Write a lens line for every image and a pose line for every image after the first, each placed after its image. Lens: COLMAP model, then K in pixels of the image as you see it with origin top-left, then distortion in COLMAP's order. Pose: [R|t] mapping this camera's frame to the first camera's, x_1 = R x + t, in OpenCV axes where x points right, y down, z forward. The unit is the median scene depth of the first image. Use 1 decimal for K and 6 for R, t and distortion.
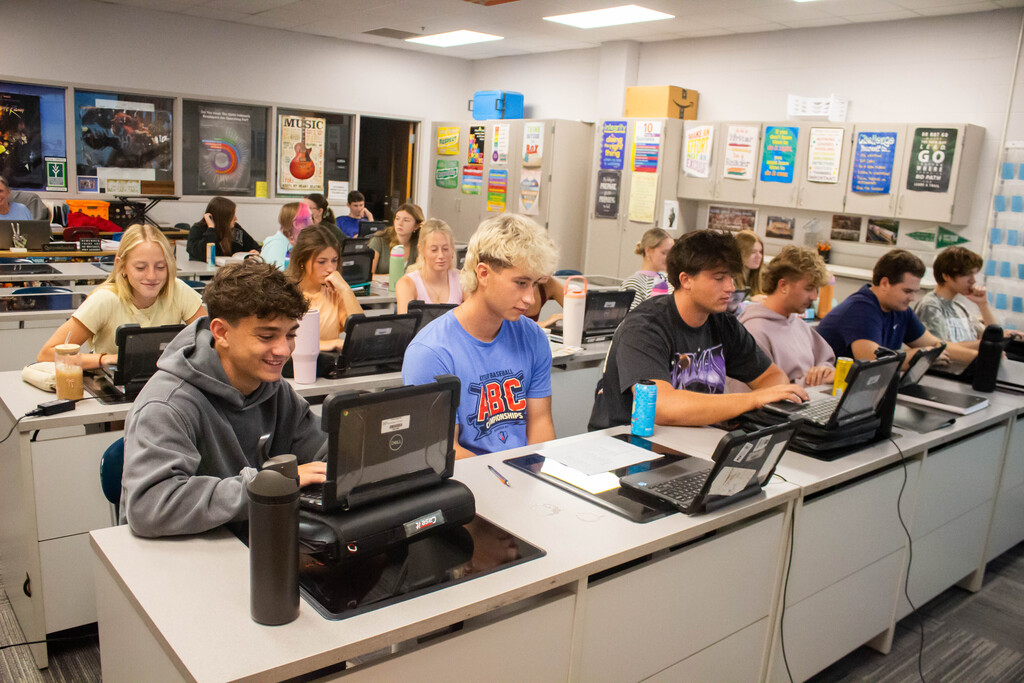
lens RADIAL K [[847.0, 0, 511.4], [0, 847.0, 342.9], [0, 0, 1]] dist [-0.107951, 0.057450]
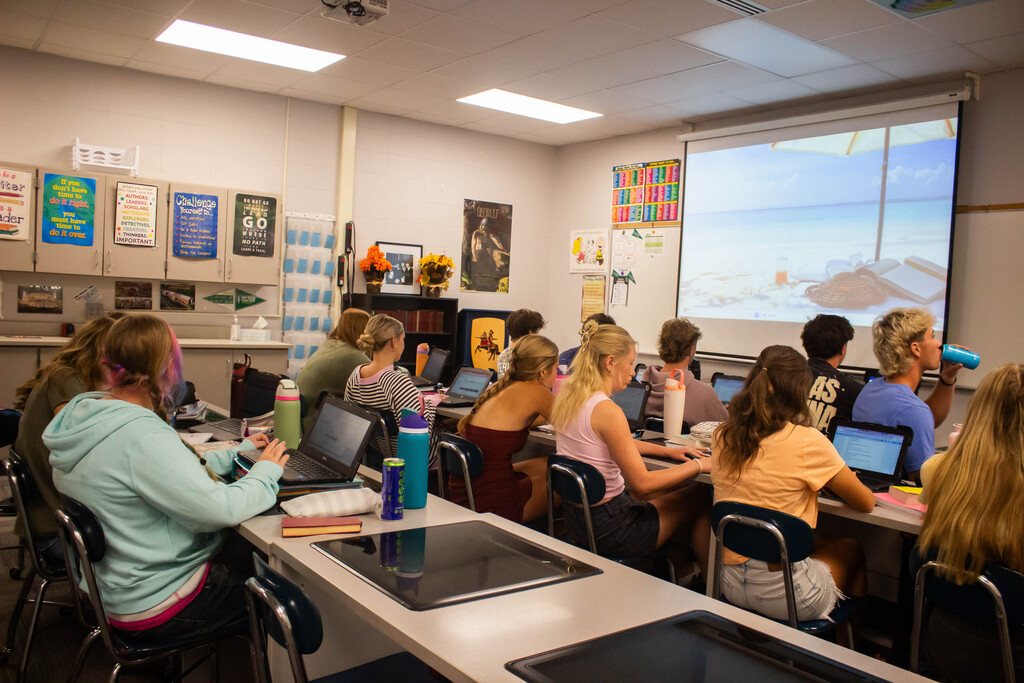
lens RADIAL K [[847.0, 0, 511.3], [0, 847.0, 341.8], [0, 0, 1]] dist [-0.107951, 0.057450]
pose [[0.058204, -0.107956, 0.992450, -0.499041], [0.147100, 0.984212, 0.098433, -0.126129], [-0.987408, 0.140260, 0.073165, 0.583857]]
